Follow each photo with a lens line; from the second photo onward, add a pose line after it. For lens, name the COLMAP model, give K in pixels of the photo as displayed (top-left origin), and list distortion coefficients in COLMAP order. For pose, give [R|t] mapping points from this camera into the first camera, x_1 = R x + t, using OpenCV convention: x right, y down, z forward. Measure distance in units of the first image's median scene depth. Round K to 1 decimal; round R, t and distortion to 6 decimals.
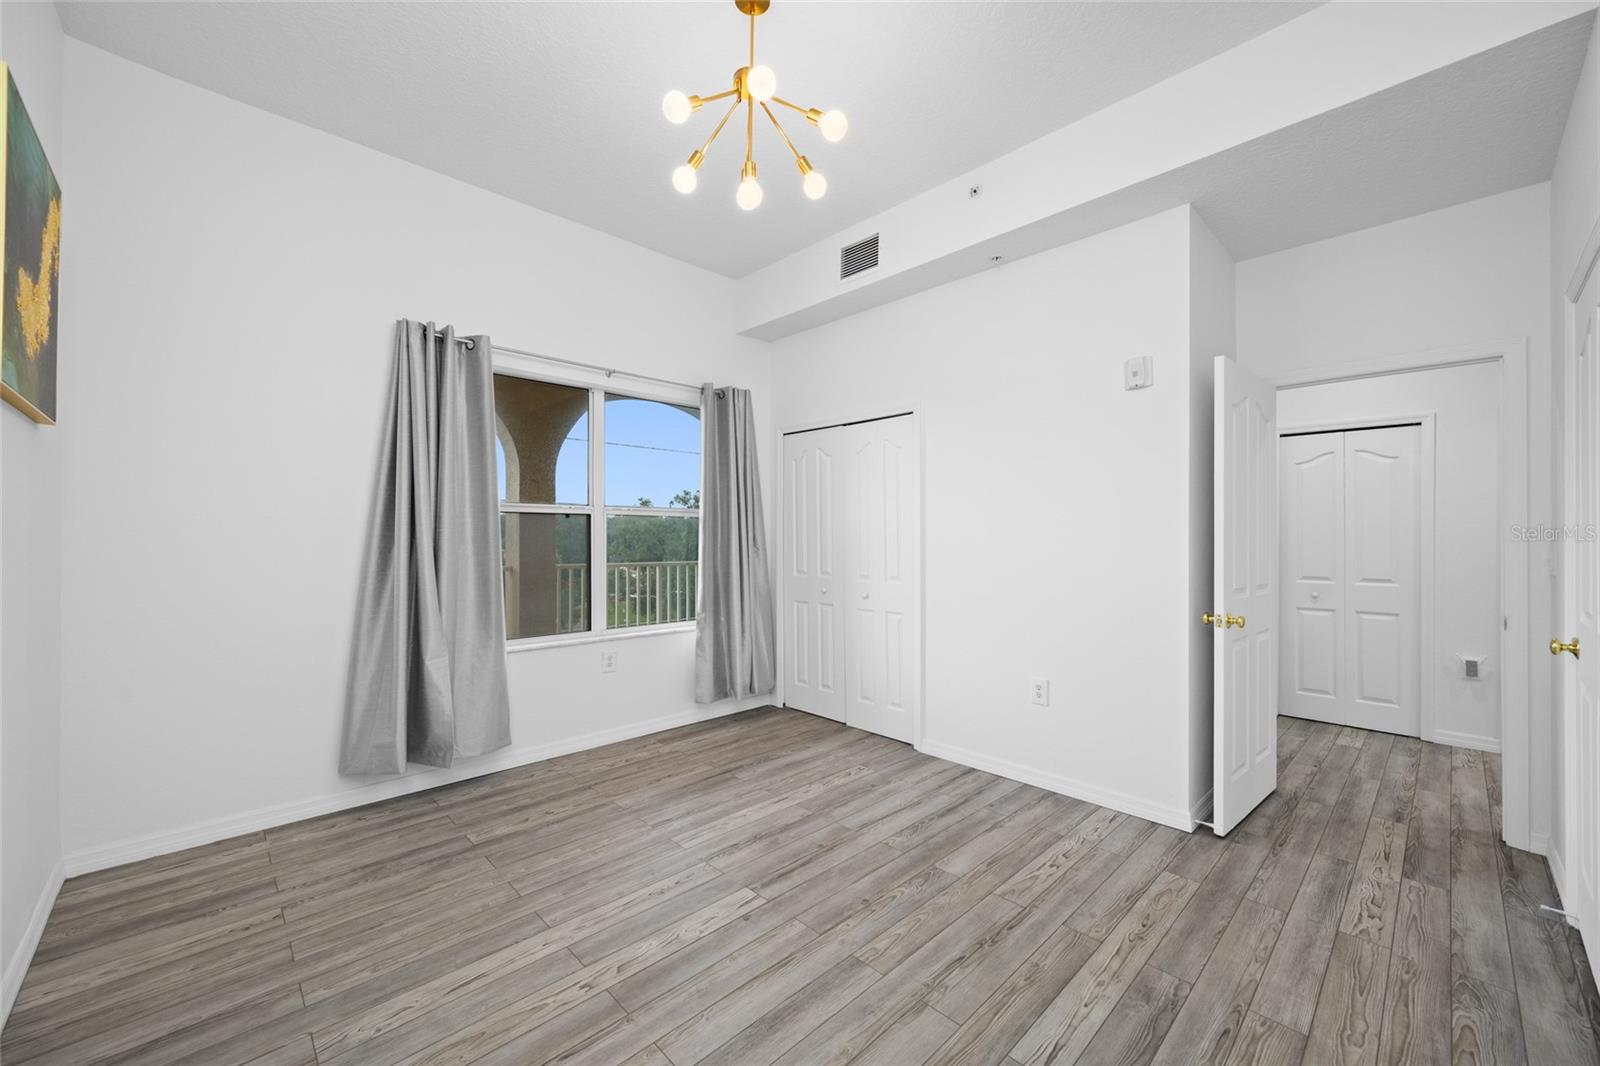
lens RADIAL K [[636.8, 0, 800.0], [0, 636.8, 533.0], [0, 0, 1]] dist [-0.000582, -0.000196]
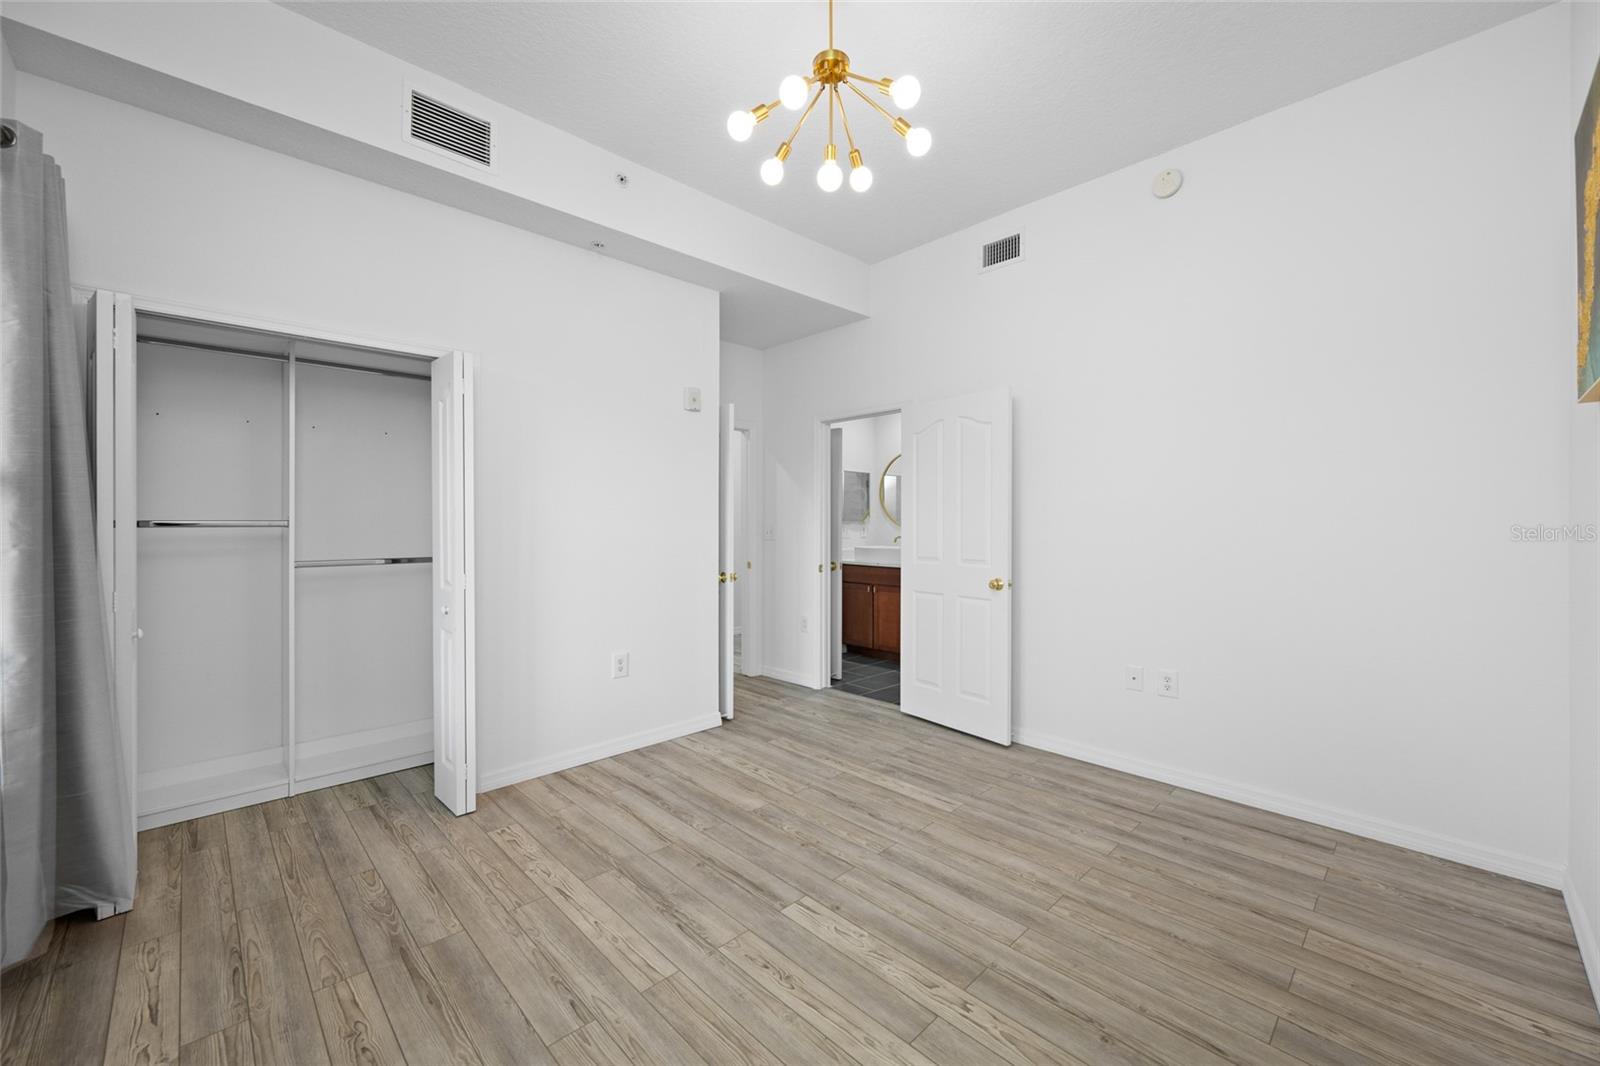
lens RADIAL K [[638.1, 0, 797.7], [0, 638.1, 525.6], [0, 0, 1]] dist [-0.001326, -0.000260]
pose [[-0.012448, -0.010654, 0.999866, -0.858014], [-0.003631, 0.999937, 0.010610, -0.002876], [-0.999916, -0.003499, -0.012486, 0.857092]]
